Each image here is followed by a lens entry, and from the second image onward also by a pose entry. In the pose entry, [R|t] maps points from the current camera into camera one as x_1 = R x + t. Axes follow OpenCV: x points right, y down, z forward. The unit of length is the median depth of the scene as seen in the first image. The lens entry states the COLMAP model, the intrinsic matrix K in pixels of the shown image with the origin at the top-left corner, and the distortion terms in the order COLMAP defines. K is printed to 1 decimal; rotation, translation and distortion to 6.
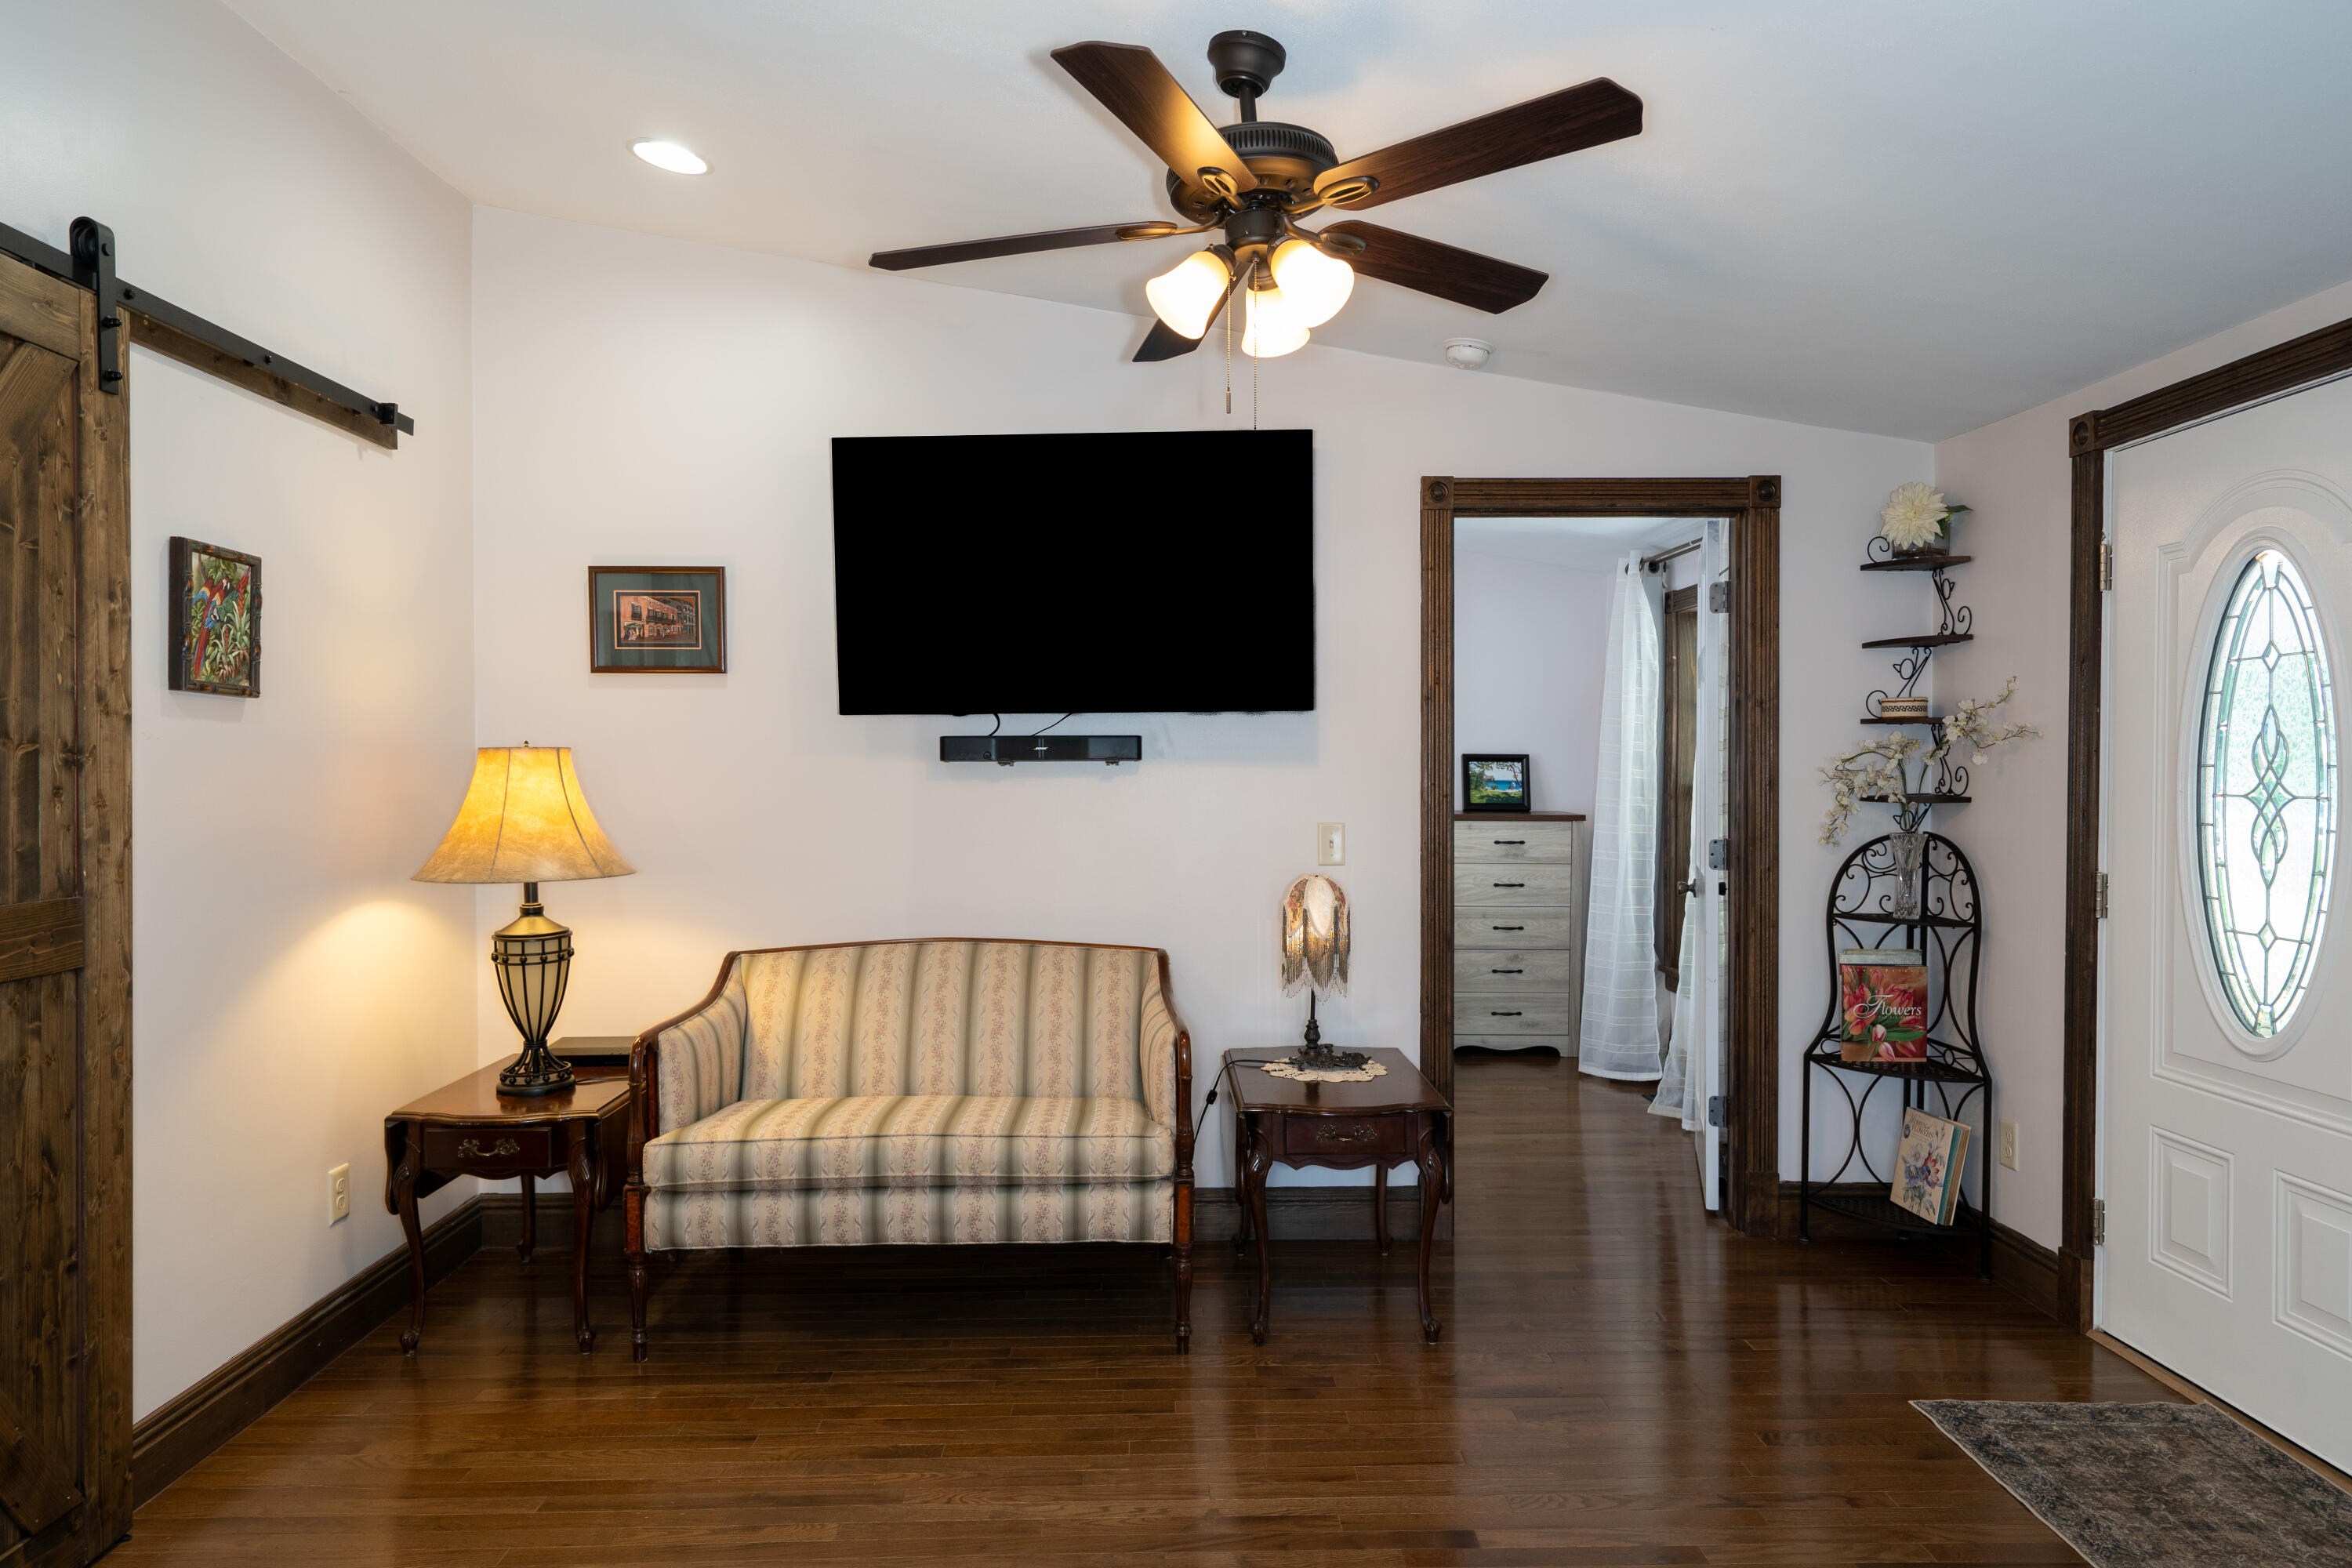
lens RADIAL K [[1438.3, 0, 1176.0], [0, 1438.3, 784.0], [0, 0, 1]] dist [0.027043, -0.000316]
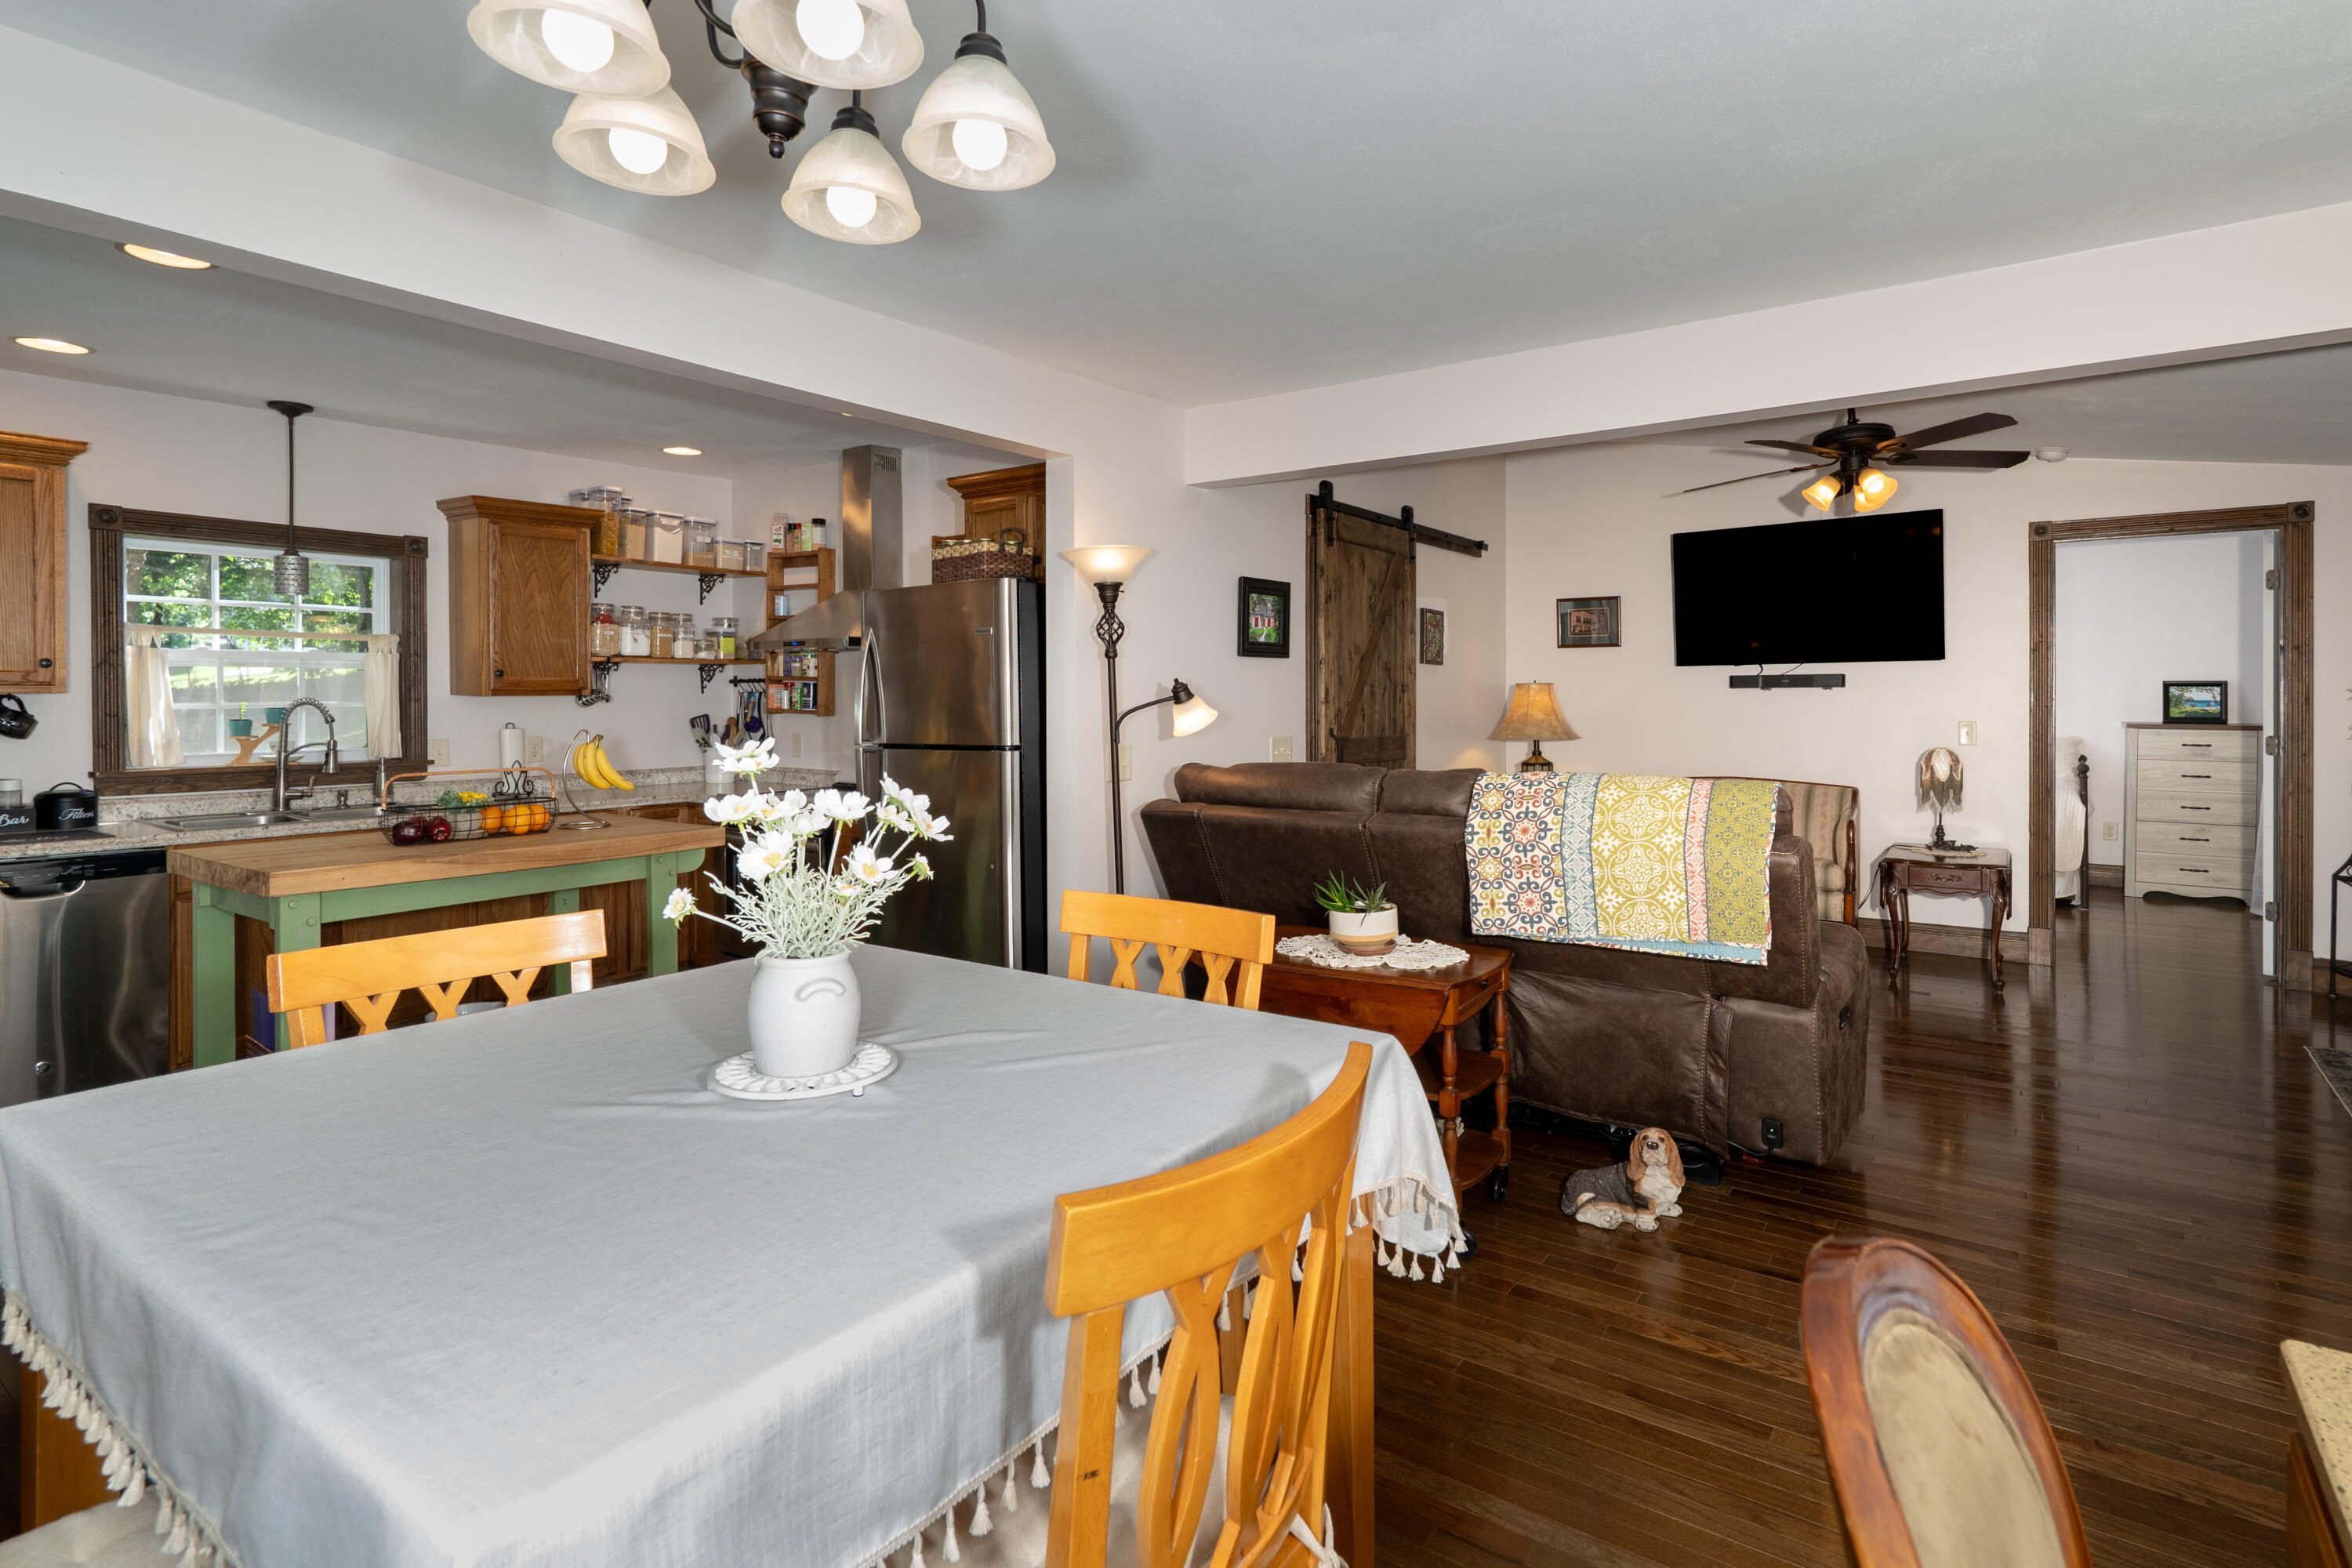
lens RADIAL K [[1121.6, 0, 1227.3], [0, 1121.6, 695.3], [0, 0, 1]] dist [0.001165, 0.000450]
pose [[0.810515, -0.001458, -0.585716, 0.236614], [-0.004603, 0.999950, -0.008858, 0.014149], [0.585699, 0.009876, 0.810468, -0.861053]]
